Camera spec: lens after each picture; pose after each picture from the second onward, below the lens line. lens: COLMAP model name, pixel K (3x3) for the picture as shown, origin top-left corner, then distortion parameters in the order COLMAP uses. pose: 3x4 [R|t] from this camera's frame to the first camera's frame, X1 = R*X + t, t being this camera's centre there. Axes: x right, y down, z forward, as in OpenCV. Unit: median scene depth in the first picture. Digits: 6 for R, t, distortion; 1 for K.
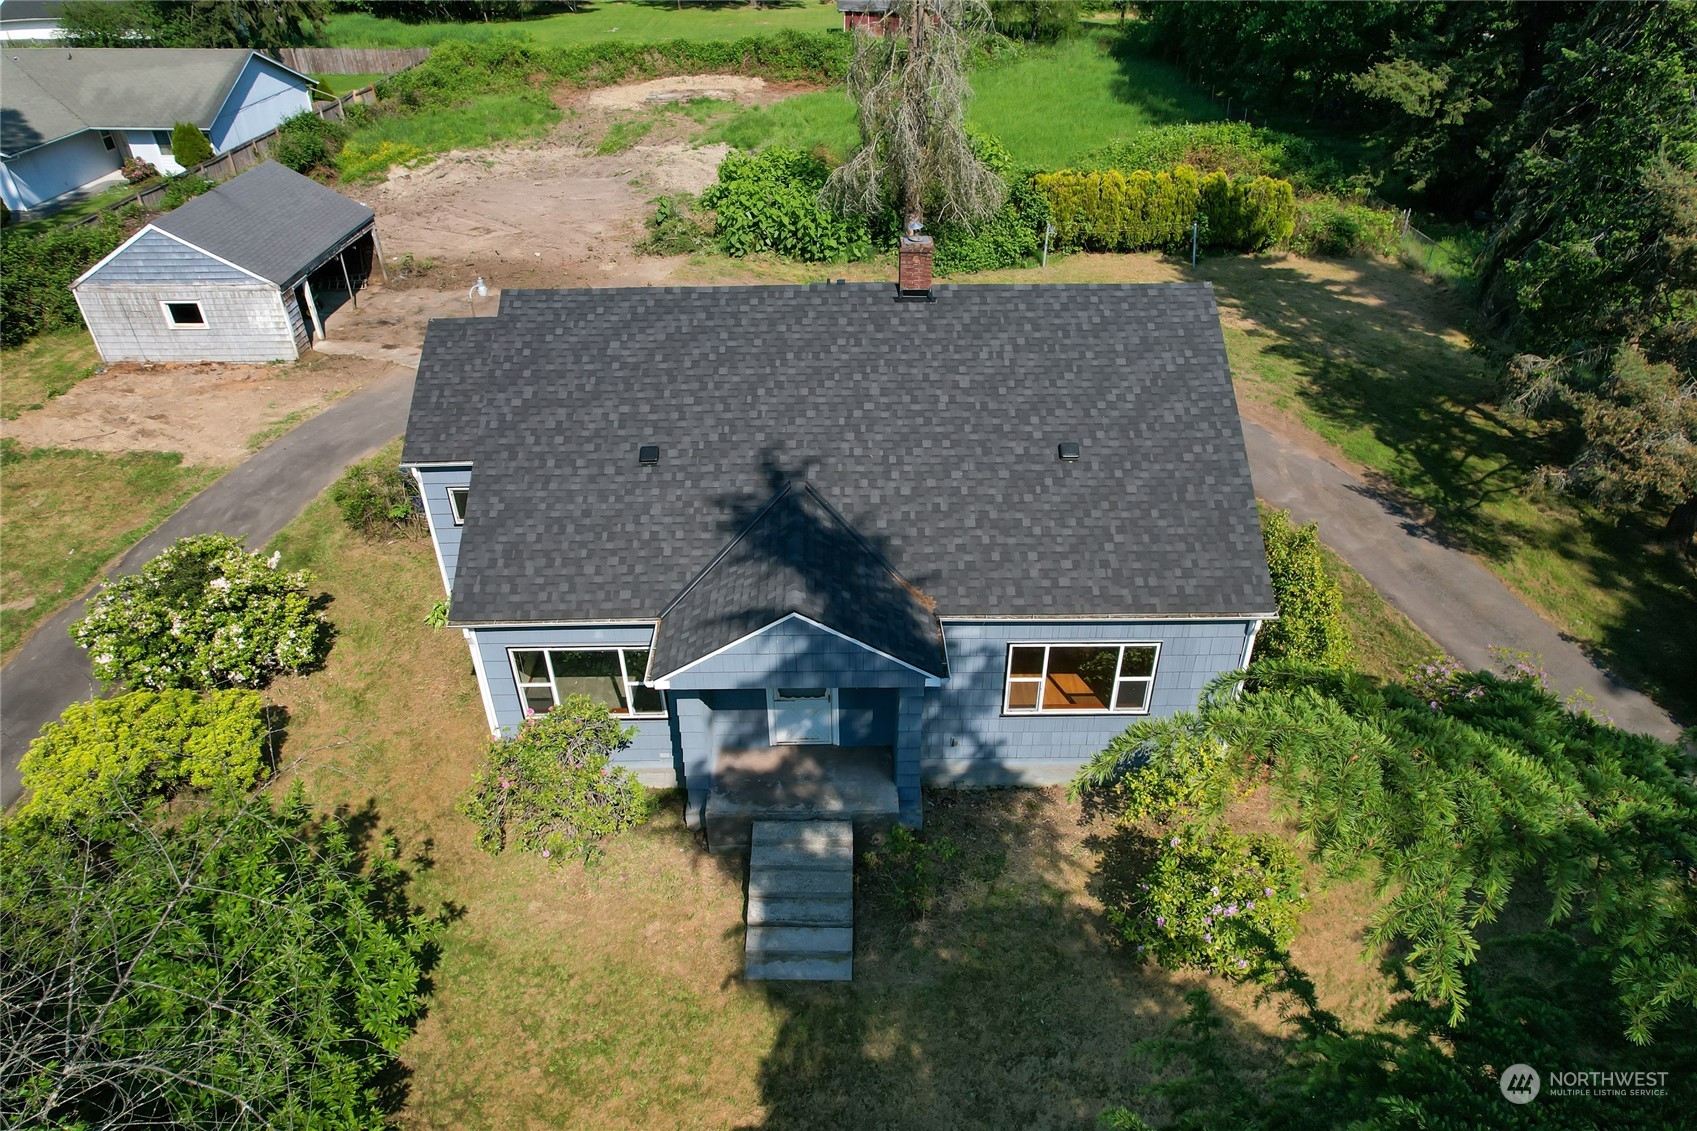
lens RADIAL K [[1084.2, 0, 855.0], [0, 1084.2, 571.1], [0, 0, 1]] dist [-0.088745, 0.085835]
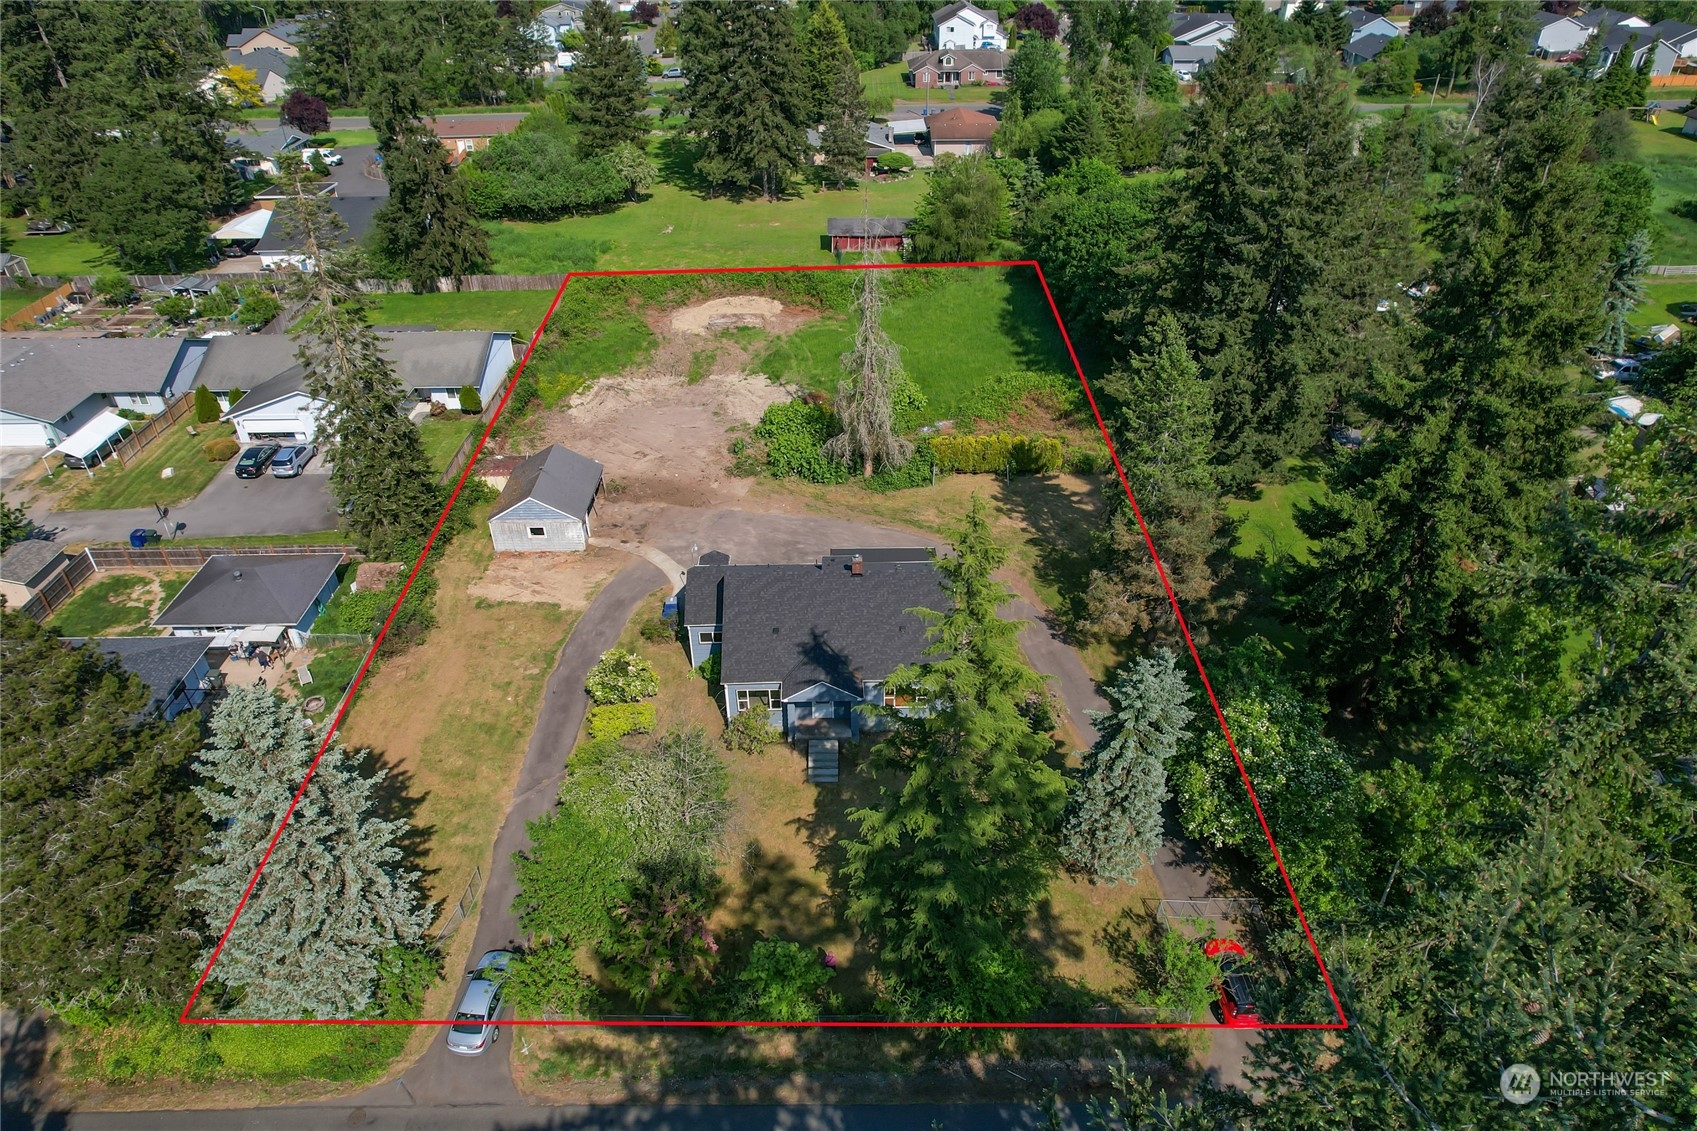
lens RADIAL K [[1084.2, 0, 855.0], [0, 1084.2, 571.1], [0, 0, 1]] dist [-0.088745, 0.085835]
pose [[0.999935, -0.007595, 0.008521, 0.015692], [0.007581, 0.999970, 0.001661, -0.182924], [-0.008533, -0.001597, 0.999962, -1.448402]]
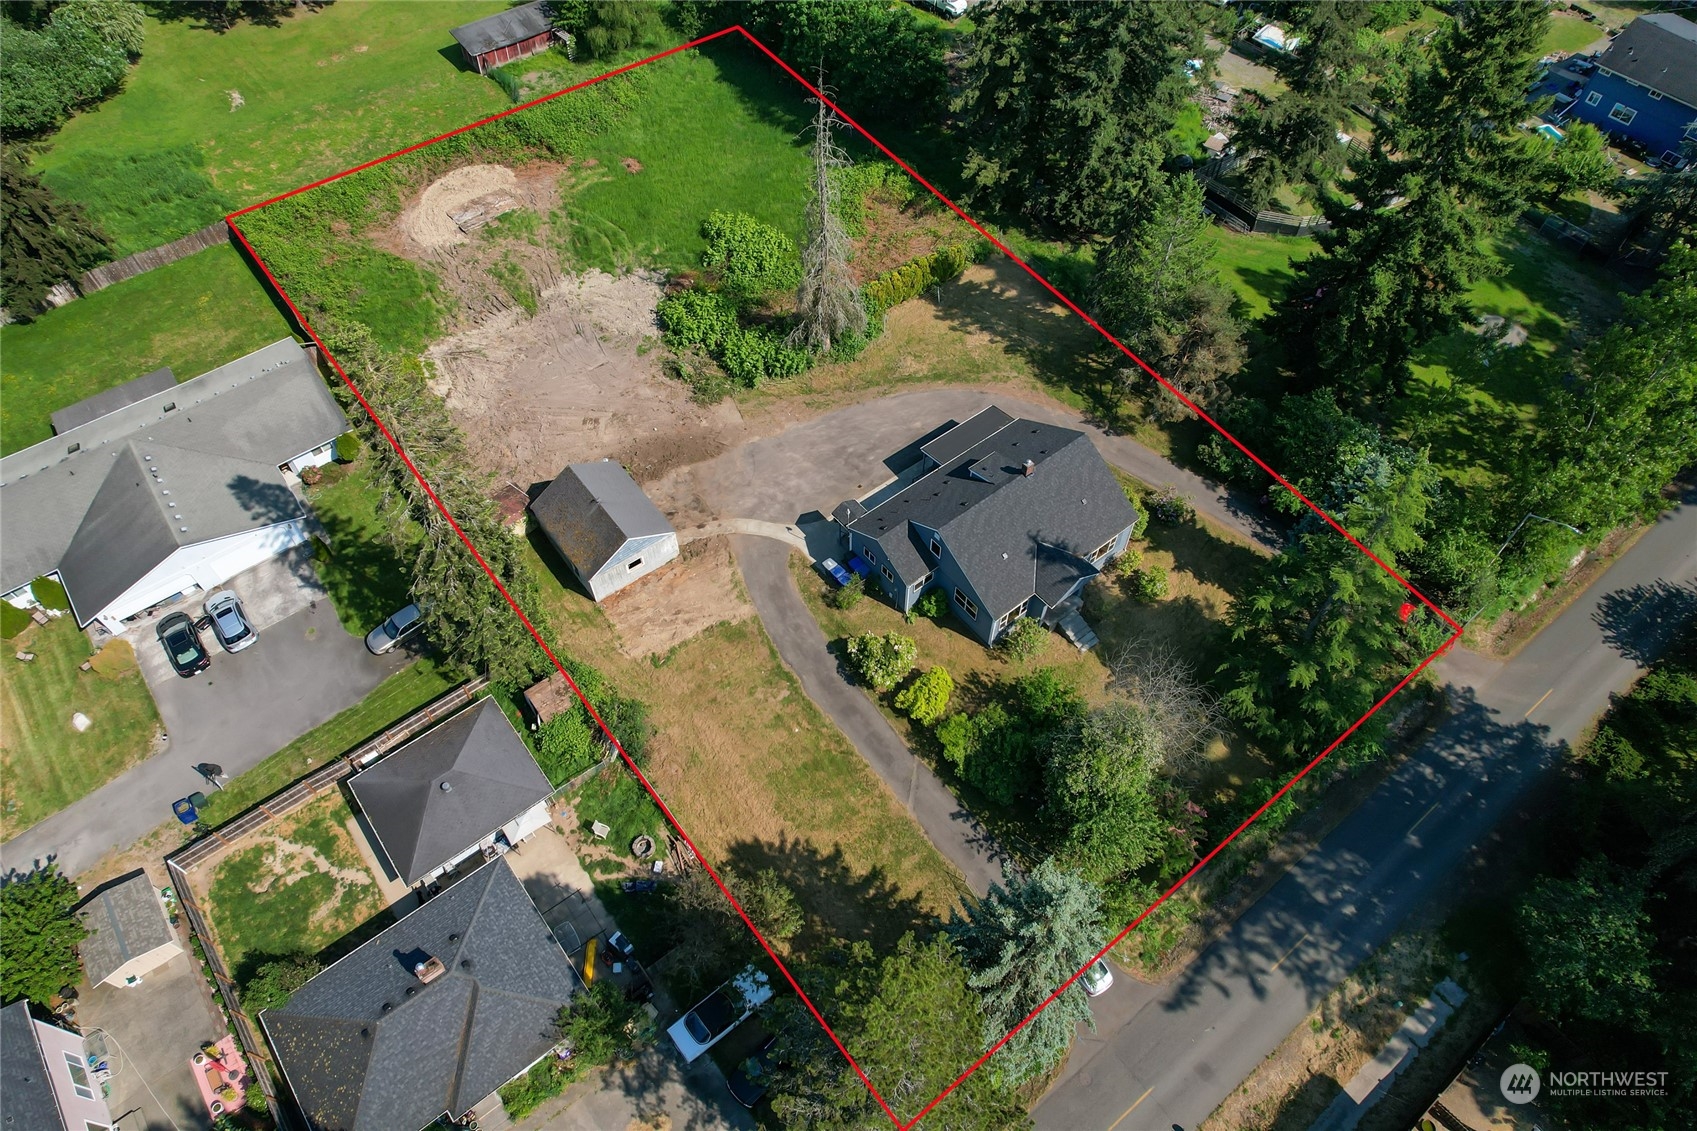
lens RADIAL K [[1084.2, 0, 855.0], [0, 1084.2, 571.1], [0, 0, 1]] dist [-0.088745, 0.085835]
pose [[0.784366, -0.498307, 0.369404, -1.247073], [0.340811, 0.843787, 0.414573, -1.109005], [-0.518283, -0.199281, 0.831667, -1.150427]]
